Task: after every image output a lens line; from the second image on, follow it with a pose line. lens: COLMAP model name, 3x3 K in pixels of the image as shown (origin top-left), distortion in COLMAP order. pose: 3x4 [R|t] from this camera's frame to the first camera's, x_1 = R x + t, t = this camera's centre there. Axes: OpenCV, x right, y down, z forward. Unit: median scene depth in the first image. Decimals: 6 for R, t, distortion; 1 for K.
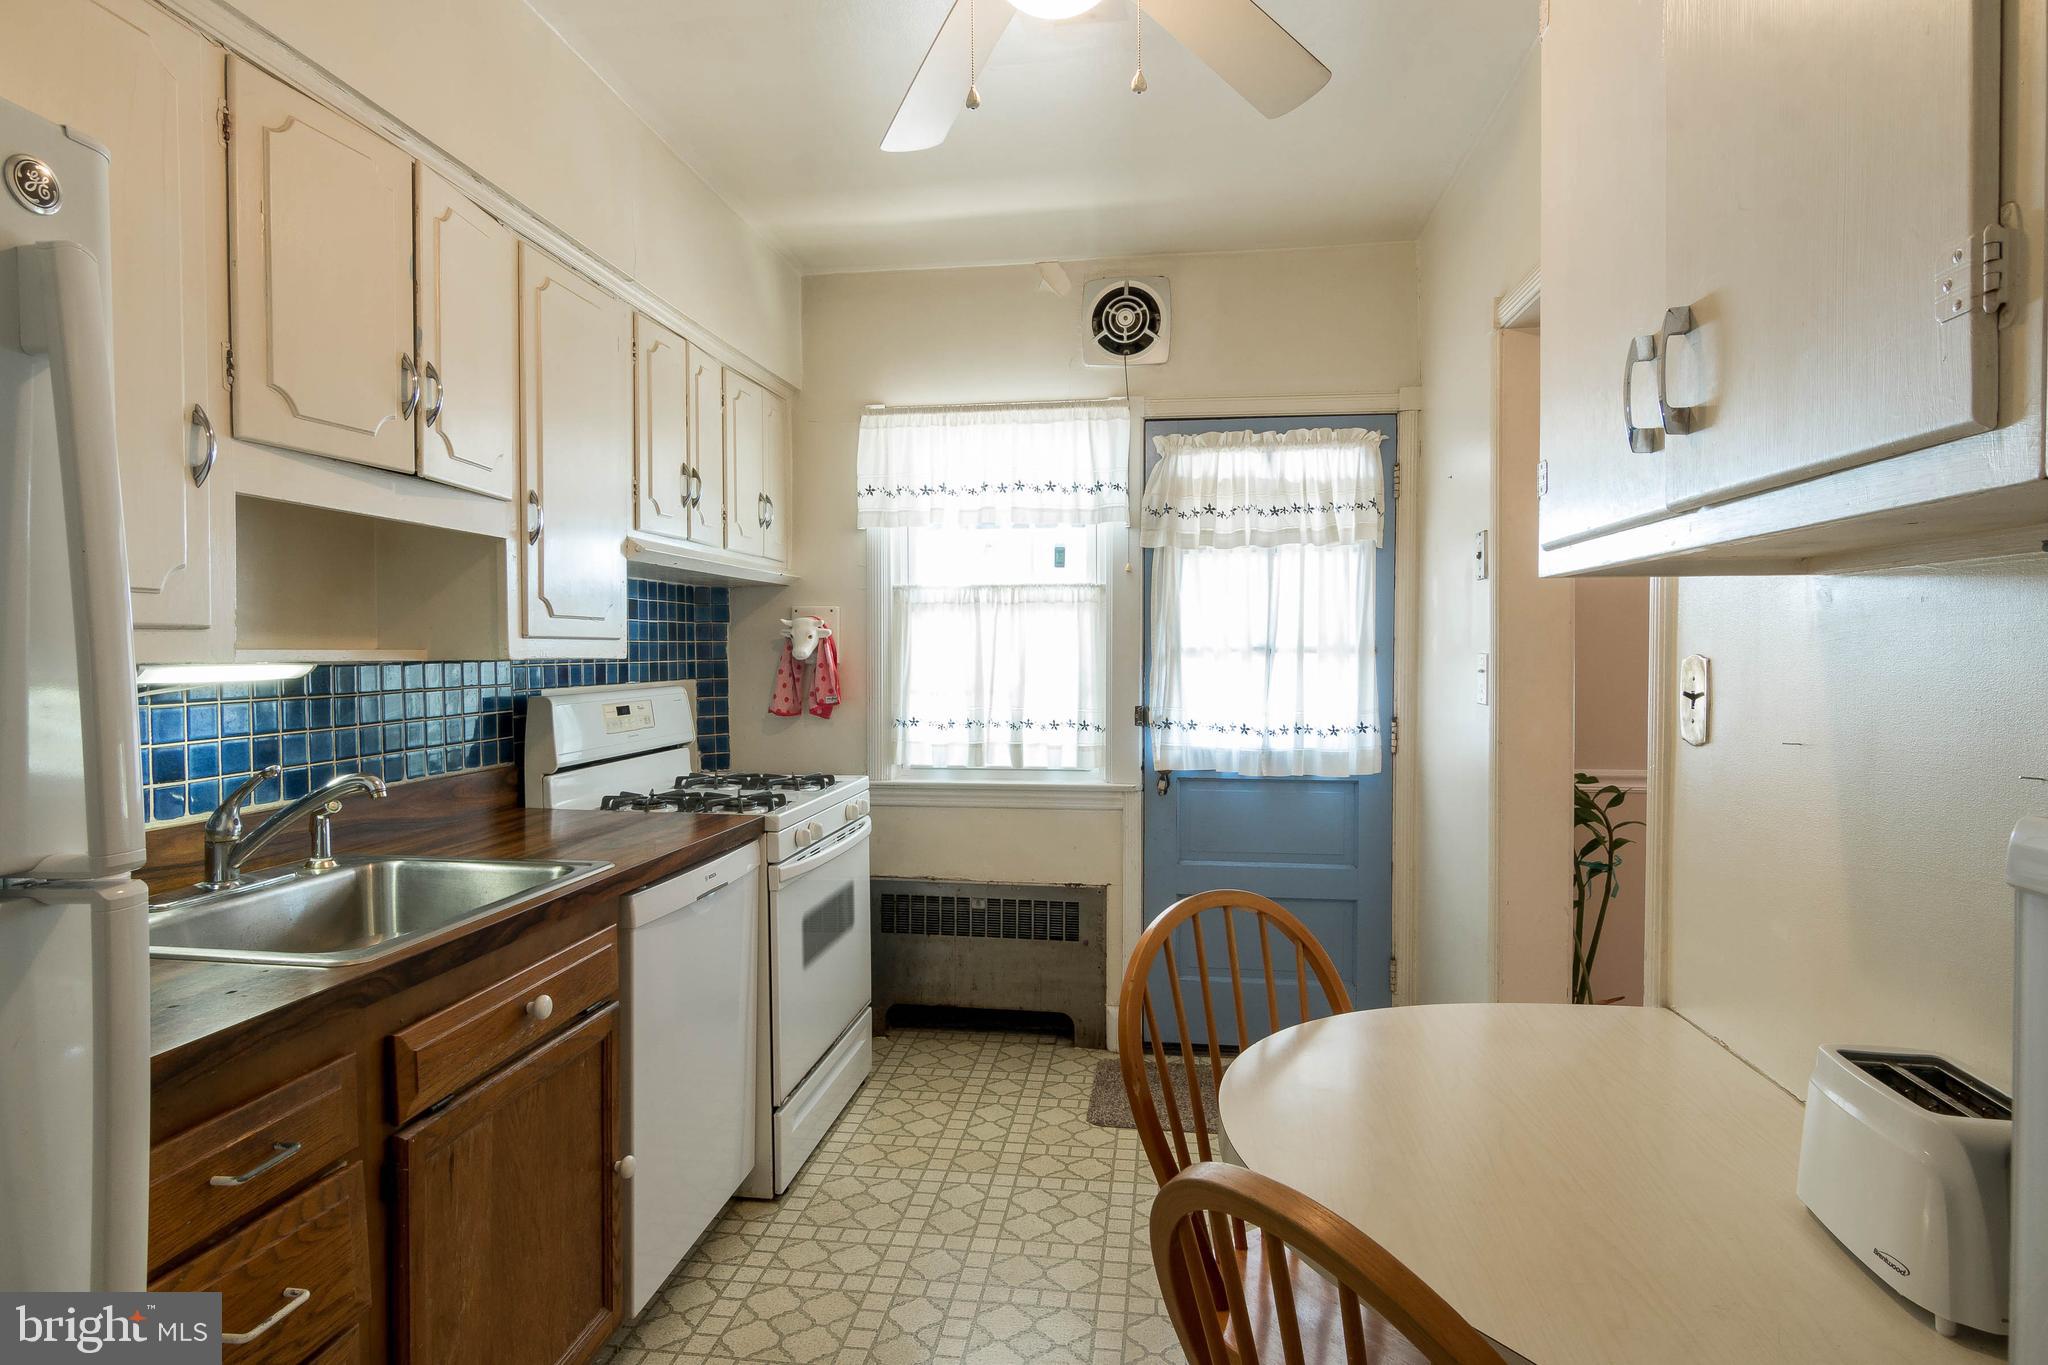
lens RADIAL K [[1078.2, 0, 1013.3], [0, 1078.2, 678.9], [0, 0, 1]] dist [0.000478, -0.000057]
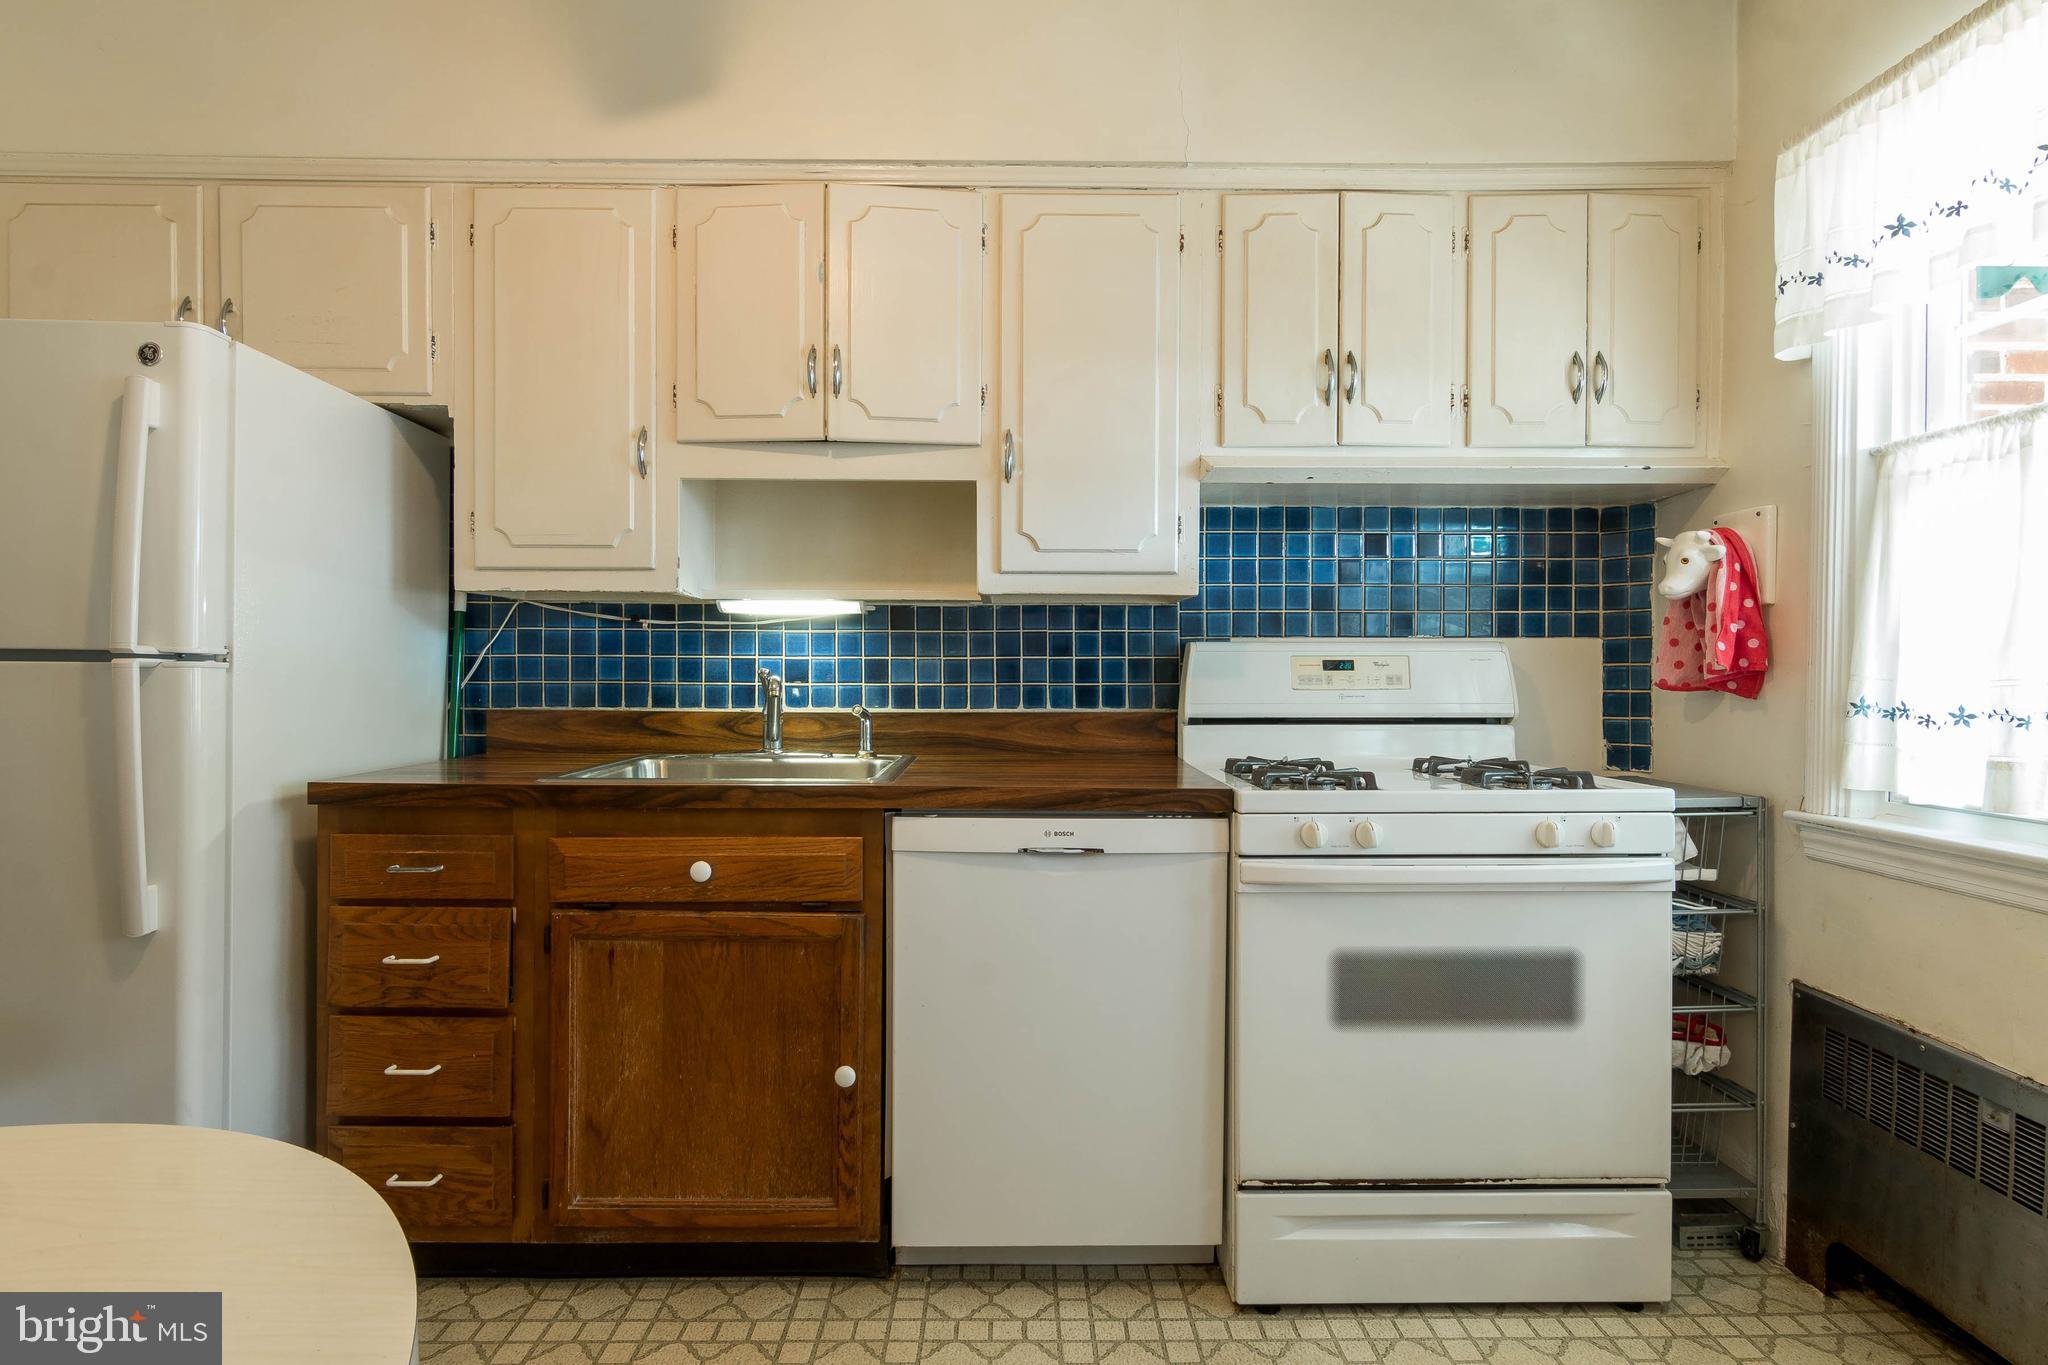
lens RADIAL K [[1034.3, 0, 1024.0], [0, 1034.3, 682.5], [0, 0, 1]] dist [0.001638, -0.000172]
pose [[0.158273, 0.015245, -0.987278, 0.526535], [-0.029543, 0.999506, 0.010697, 0.055220], [0.986953, 0.027474, 0.158646, 0.841085]]
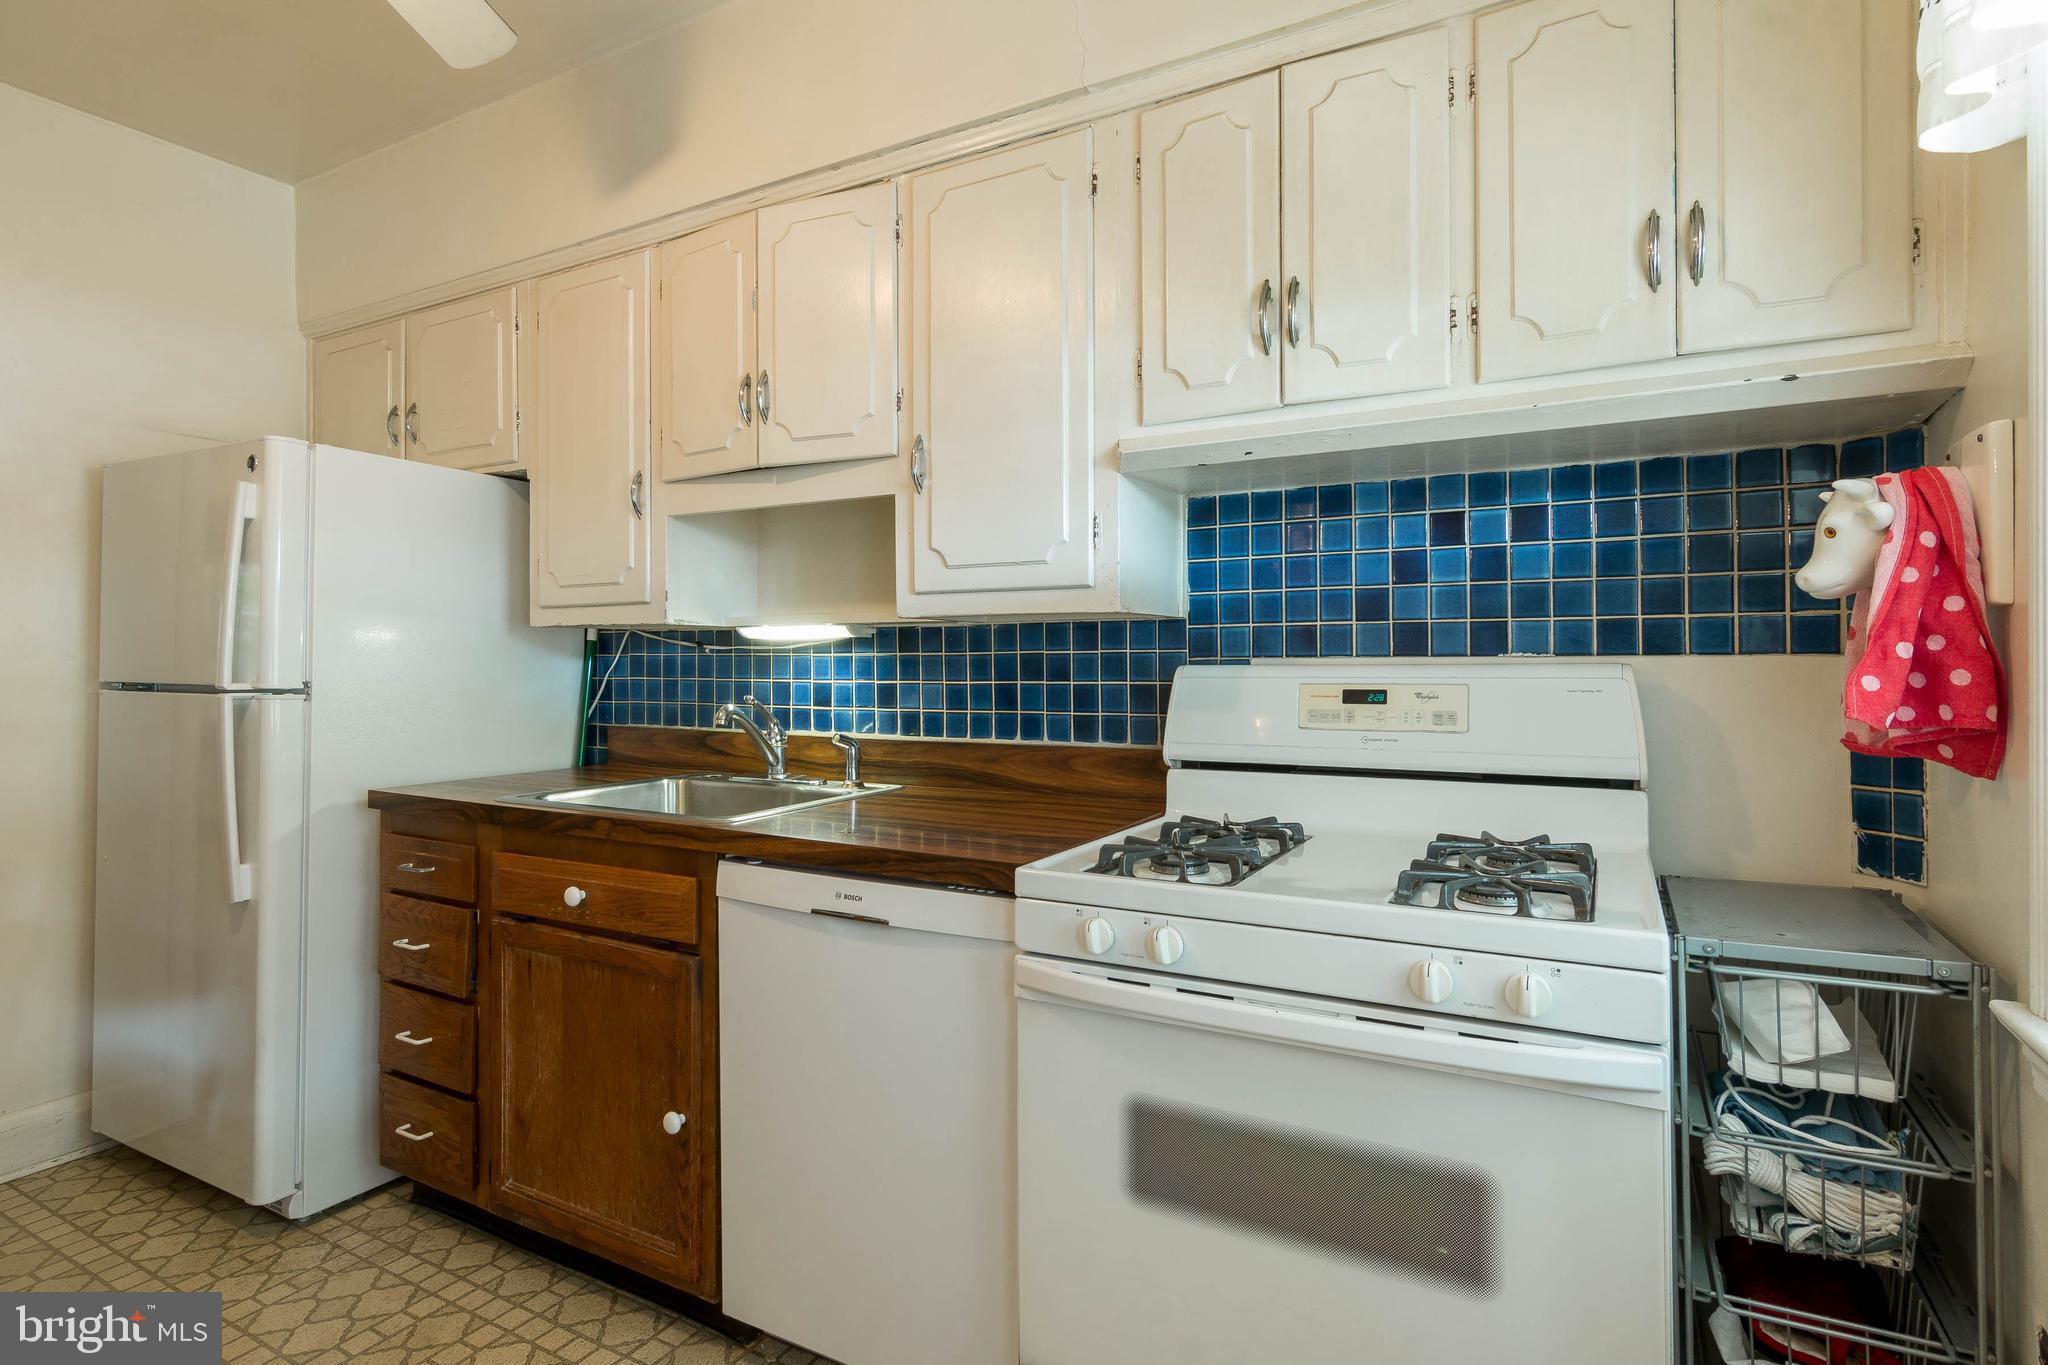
lens RADIAL K [[1049.9, 0, 1018.2], [0, 1049.9, 655.0], [0, 0, 1]] dist [0.000684, 0.002618]
pose [[-0.359905, 0.000258, -0.932989, 0.361892], [-0.020325, 0.999760, 0.008118, 0.006151], [0.932768, 0.021885, -0.359814, 1.374195]]
